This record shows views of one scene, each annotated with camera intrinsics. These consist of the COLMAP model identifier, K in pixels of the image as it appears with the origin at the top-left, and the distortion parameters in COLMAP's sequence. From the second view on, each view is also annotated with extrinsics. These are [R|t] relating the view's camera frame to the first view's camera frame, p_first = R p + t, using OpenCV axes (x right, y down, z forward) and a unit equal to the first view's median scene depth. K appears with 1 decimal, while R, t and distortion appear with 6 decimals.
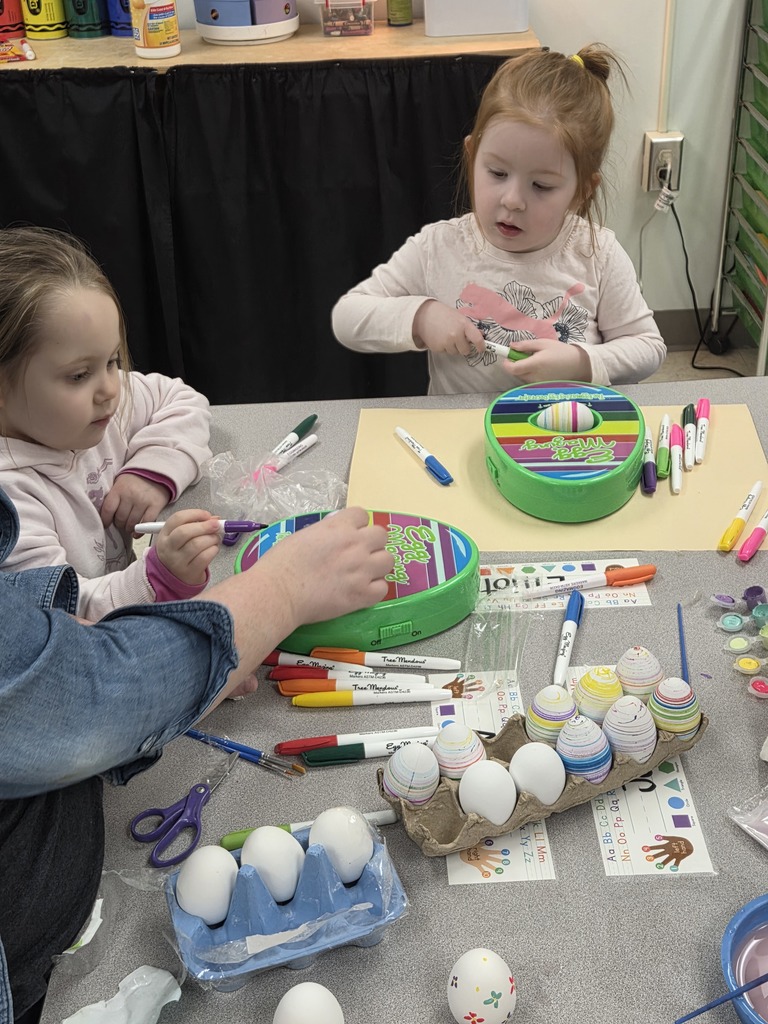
lens RADIAL K [[1287.2, 0, 384.0], [0, 1287.2, 512.0], [0, 0, 1]] dist [0.008448, -0.004628]
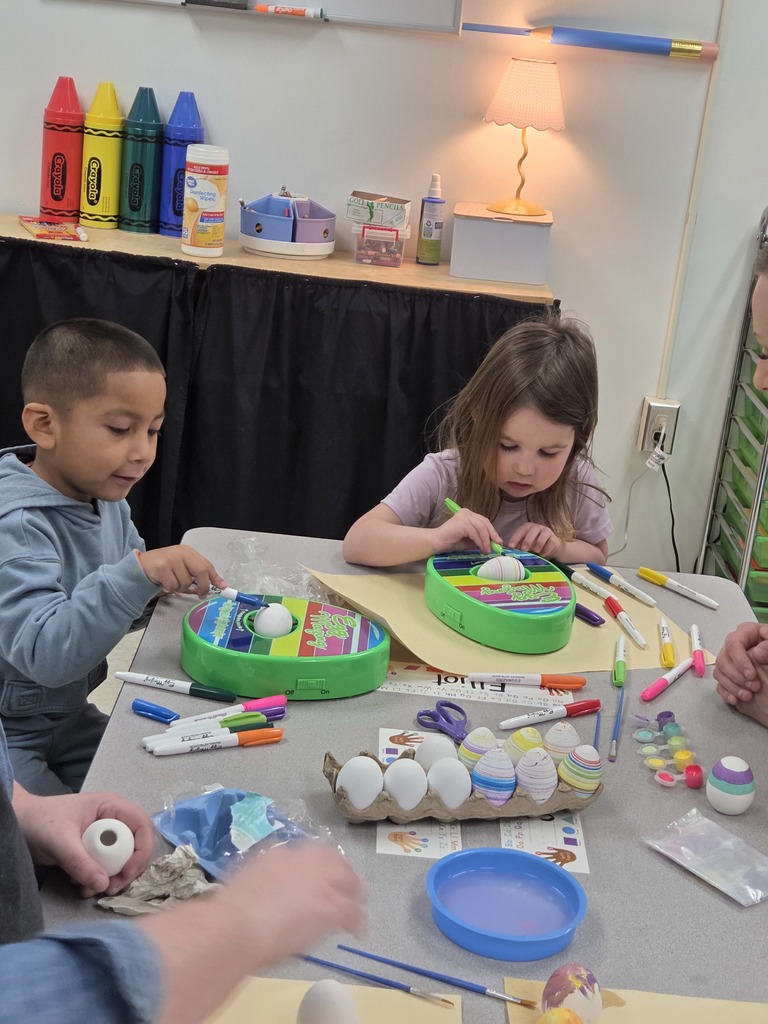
lens RADIAL K [[1581.6, 0, 384.0], [0, 1581.6, 512.0], [0, 0, 1]] dist [-0.003865, 0.019342]
pose [[0.989098, 0.147183, 0.004838, 0.001060], [-0.141752, 0.960476, -0.239567, 0.146107], [-0.039907, 0.236269, 0.970868, -0.236249]]
